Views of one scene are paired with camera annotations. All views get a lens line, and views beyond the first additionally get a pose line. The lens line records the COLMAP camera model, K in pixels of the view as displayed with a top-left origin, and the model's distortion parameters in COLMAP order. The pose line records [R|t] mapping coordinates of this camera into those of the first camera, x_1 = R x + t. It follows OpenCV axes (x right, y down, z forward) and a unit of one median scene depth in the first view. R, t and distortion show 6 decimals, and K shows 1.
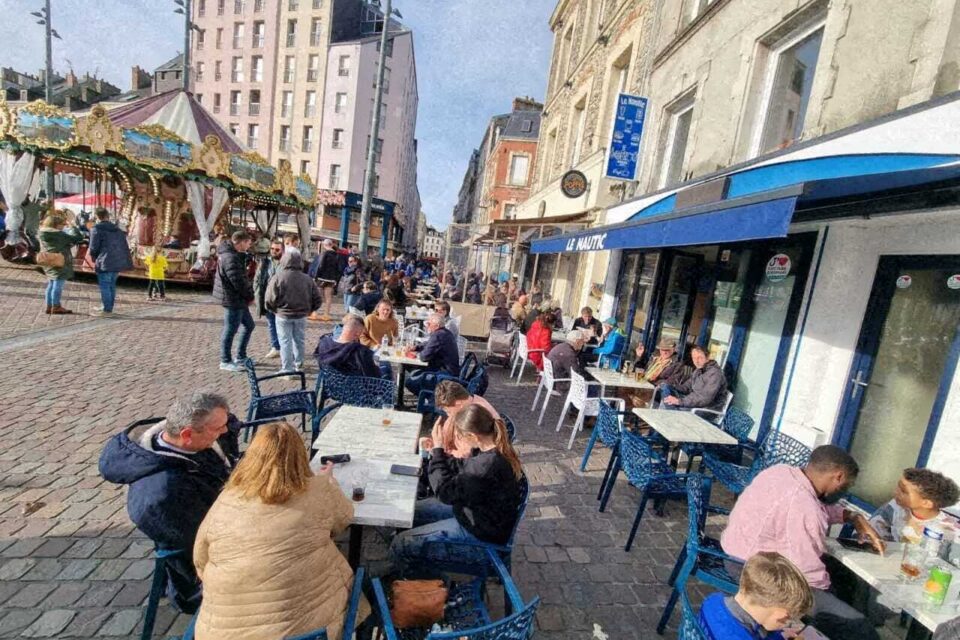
lens RADIAL K [[397.2, 0, 480.0], [0, 397.2, 320.0], [0, 0, 1]] dist [0.000363, 0.000035]
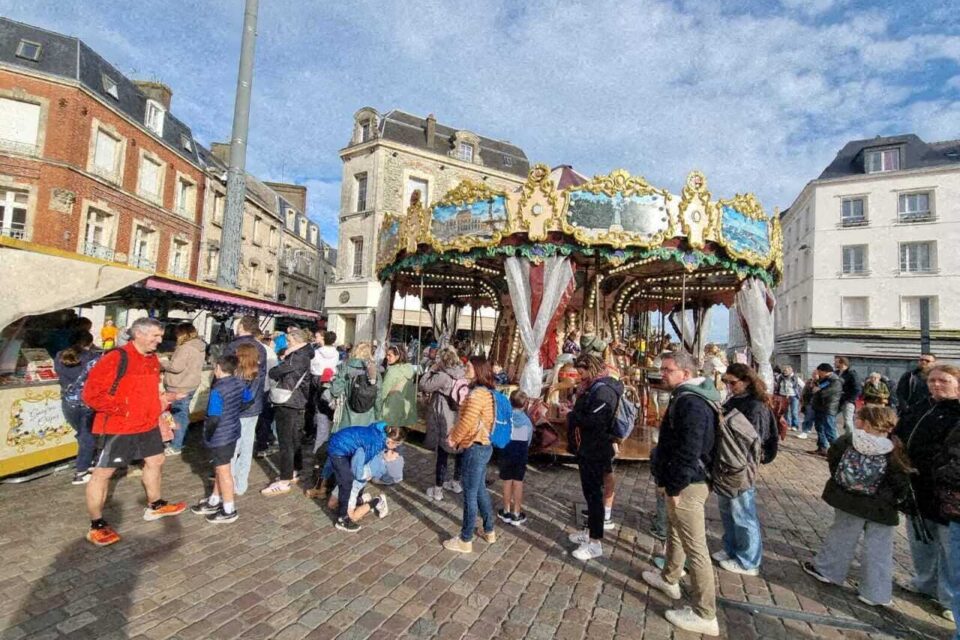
lens RADIAL K [[397.2, 0, 480.0], [0, 397.2, 320.0], [0, 0, 1]] dist [0.000363, 0.000035]
pose [[0.489927, -0.187874, -0.851279, -0.288803], [-0.089231, 0.960565, -0.263347, -0.117871], [0.867185, 0.204981, 0.453842, 0.707056]]
